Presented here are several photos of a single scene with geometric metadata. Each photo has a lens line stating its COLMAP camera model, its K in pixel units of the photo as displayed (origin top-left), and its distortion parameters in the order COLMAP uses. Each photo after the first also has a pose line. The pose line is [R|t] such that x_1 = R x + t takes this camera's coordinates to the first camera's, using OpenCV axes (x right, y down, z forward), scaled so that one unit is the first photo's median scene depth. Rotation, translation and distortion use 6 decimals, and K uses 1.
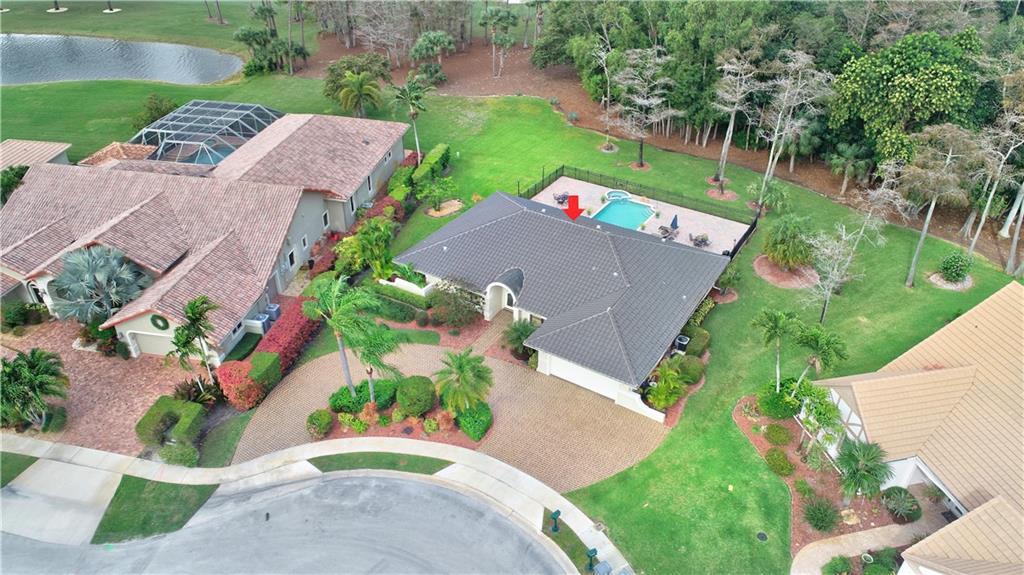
lens RADIAL K [[716.1, 0, 512.1], [0, 716.1, 288.8], [0, 0, 1]] dist [-0.005048, -0.000414]
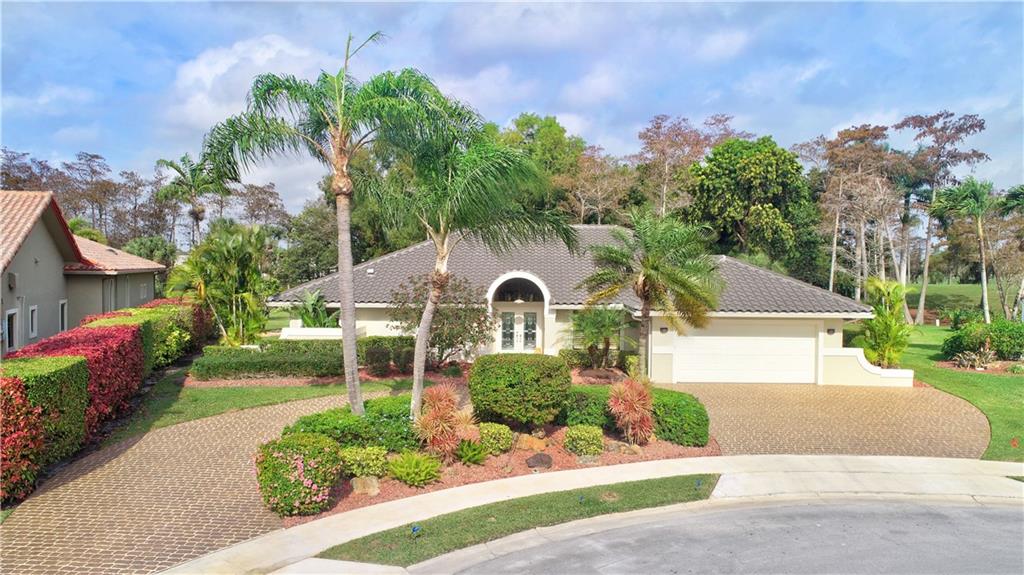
lens RADIAL K [[716.1, 0, 508.9], [0, 716.1, 291.7], [0, 0, 1]] dist [-0.005048, -0.000414]
pose [[0.853772, -0.012132, 0.520505, -0.365246], [0.277462, 0.856539, -0.435150, 0.291670], [-0.440554, 0.515939, 0.734655, 0.721693]]
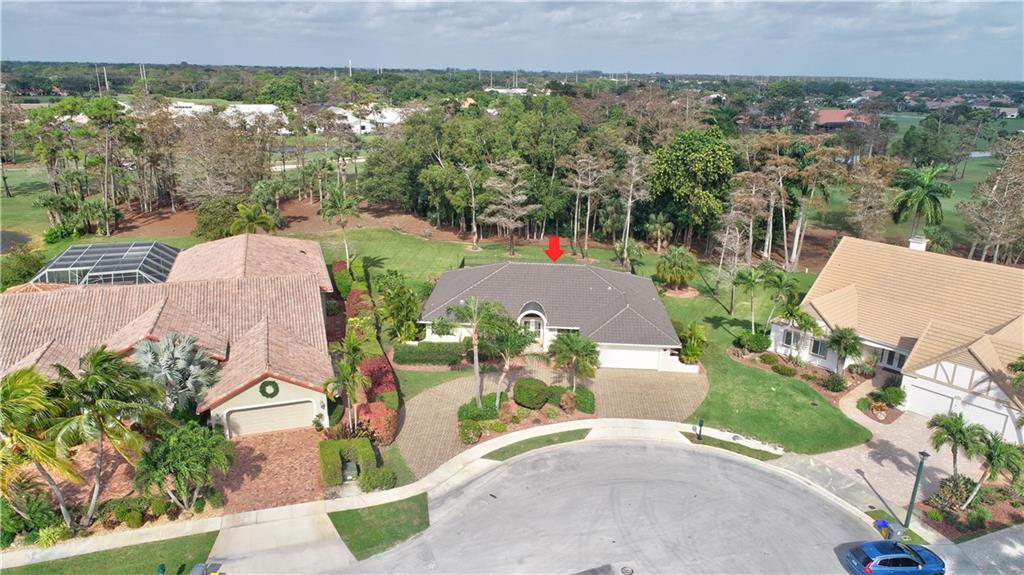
lens RADIAL K [[716.1, 0, 509.4], [0, 716.1, 284.6], [0, 0, 1]] dist [-0.005048, -0.000414]
pose [[0.873979, -0.138399, 0.465839, -0.726428], [0.256703, 0.945416, -0.200730, 0.219838], [-0.412630, 0.295016, 0.861801, -0.050123]]
